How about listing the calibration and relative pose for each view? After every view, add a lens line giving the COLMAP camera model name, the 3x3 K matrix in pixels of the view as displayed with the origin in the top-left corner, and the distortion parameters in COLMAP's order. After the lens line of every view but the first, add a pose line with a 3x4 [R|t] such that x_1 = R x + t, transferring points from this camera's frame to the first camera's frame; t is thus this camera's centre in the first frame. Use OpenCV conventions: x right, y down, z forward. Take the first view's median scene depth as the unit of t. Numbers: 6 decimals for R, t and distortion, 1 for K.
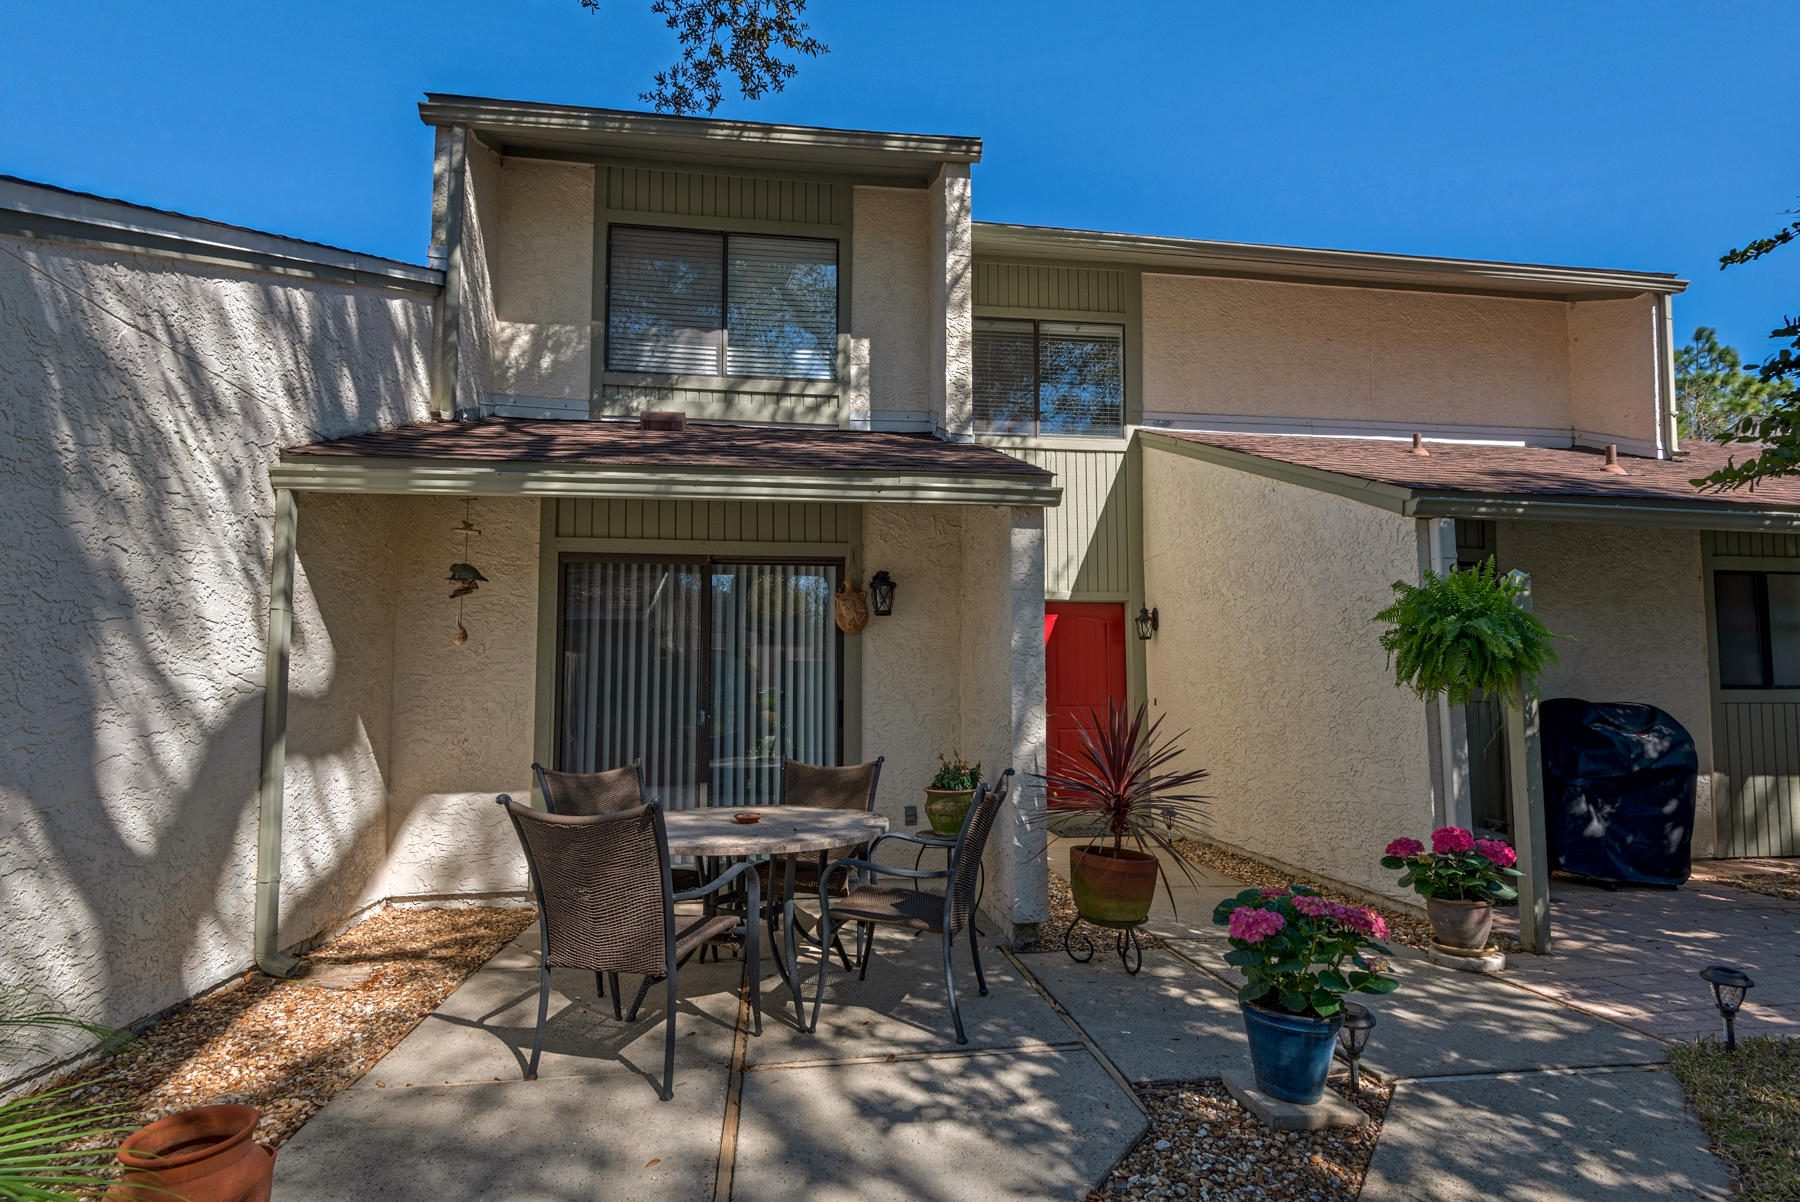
lens RADIAL K [[835.2, 0, 900.2], [0, 835.2, 635.8], [0, 0, 1]] dist [0.024881, -0.000015]
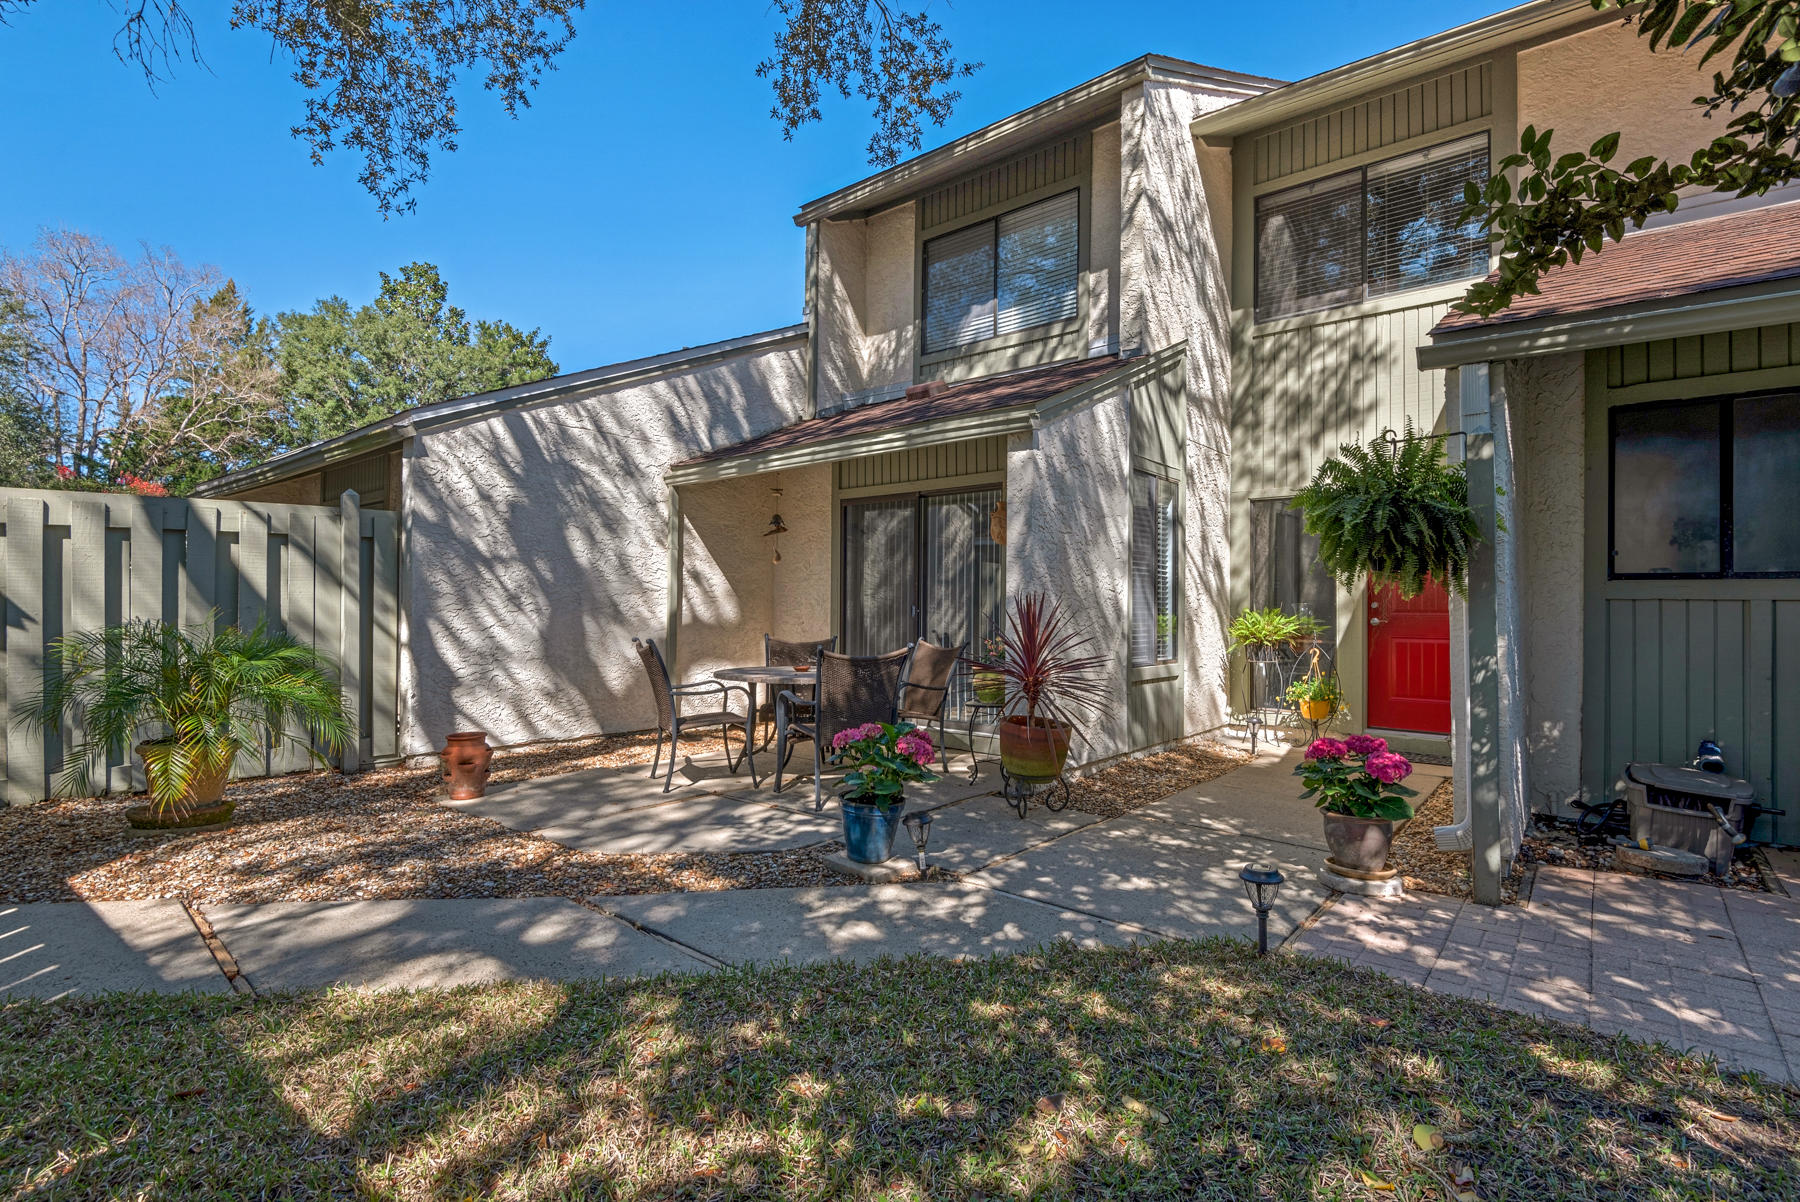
lens RADIAL K [[857.9, 0, 900.0], [0, 857.9, 601.0], [0, 0, 1]] dist [0.001277, -0.000162]
pose [[0.675146, 0.005051, -0.737667, 0.712451], [0.044017, 0.997919, 0.047120, 0.012837], [0.736370, -0.064282, 0.673519, 0.030772]]
